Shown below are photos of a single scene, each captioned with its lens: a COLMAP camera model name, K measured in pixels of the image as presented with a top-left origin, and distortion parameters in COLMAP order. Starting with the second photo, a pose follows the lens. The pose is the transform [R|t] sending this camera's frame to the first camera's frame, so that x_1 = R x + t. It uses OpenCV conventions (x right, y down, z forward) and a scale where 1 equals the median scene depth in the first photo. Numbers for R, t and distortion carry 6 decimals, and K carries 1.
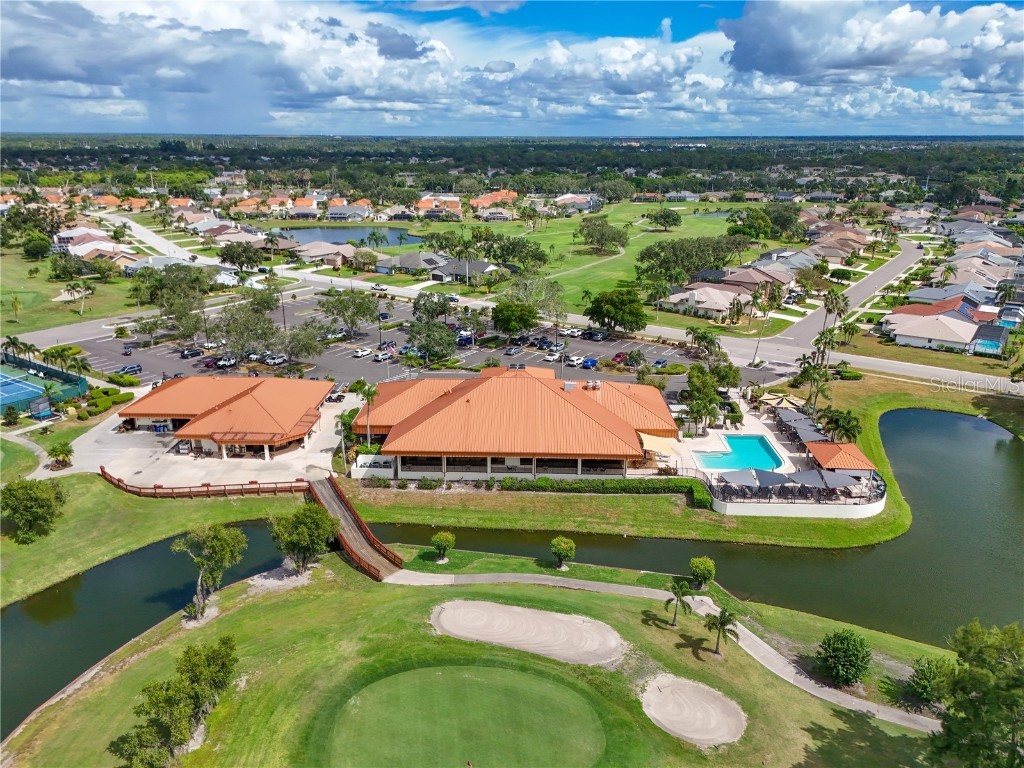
lens RADIAL K [[759.6, 0, 512.6], [0, 759.6, 379.0], [0, 0, 1]] dist [0.064129, -0.053514]
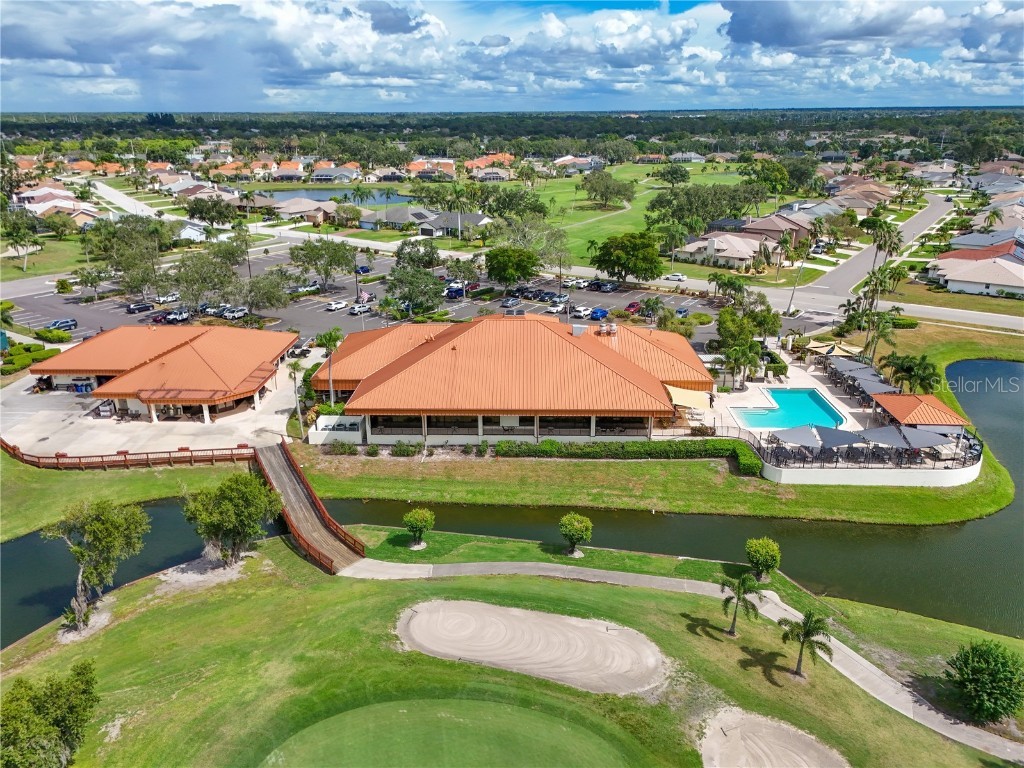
lens RADIAL K [[759.6, 0, 512.5], [0, 759.6, 373.4], [0, 0, 1]] dist [0.064129, -0.053514]
pose [[0.999953, -0.009650, 0.001103, 0.001633], [0.009626, 0.999745, 0.020436, 0.025931], [-0.001300, -0.020425, 0.999791, 0.122678]]
